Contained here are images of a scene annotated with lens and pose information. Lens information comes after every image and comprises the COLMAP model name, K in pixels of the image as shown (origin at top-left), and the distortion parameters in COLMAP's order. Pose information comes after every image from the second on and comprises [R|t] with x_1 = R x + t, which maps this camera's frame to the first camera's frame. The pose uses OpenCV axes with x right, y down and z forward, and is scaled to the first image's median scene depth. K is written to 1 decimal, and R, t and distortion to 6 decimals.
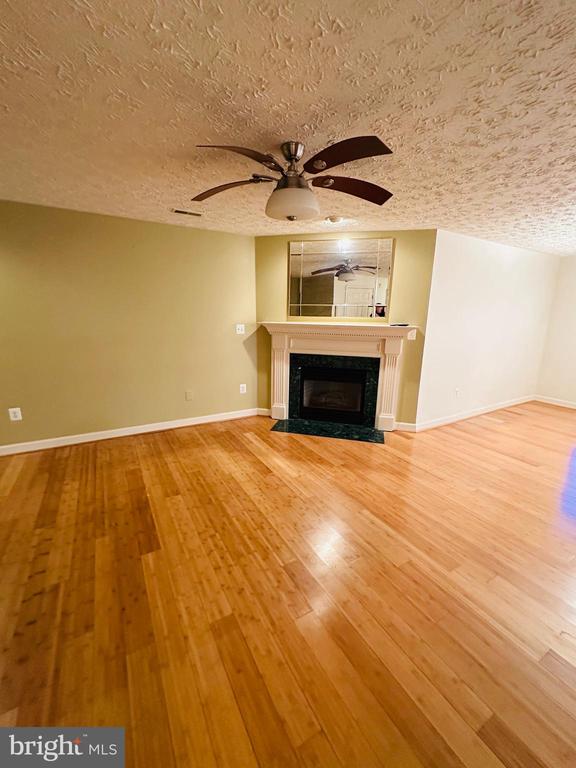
lens RADIAL K [[316.6, 0, 287.9], [0, 316.6, 385.5], [0, 0, 1]] dist [-0.003445, 0.000899]
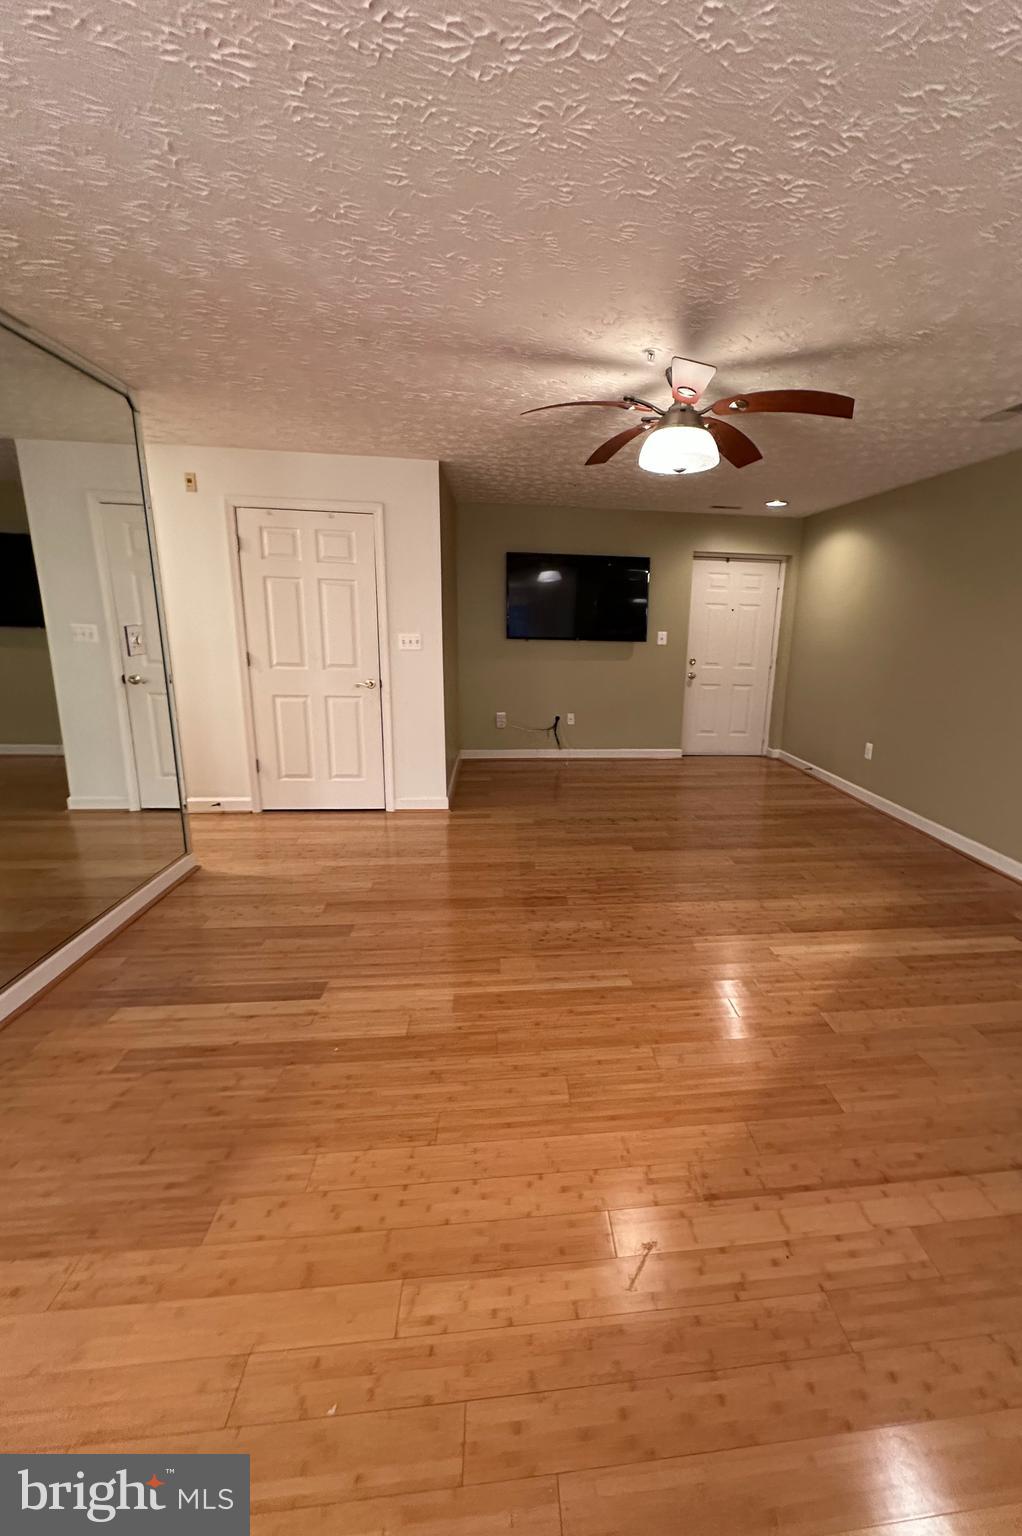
lens RADIAL K [[633.9, 0, 577.3], [0, 633.9, 766.0], [0, 0, 1]] dist [-0.003033, 0.000299]
pose [[-0.397786, 0.182787, -0.899086, 0.916894], [-0.238801, 0.925550, 0.293821, -0.176816], [0.885856, 0.331580, -0.324521, 0.912201]]
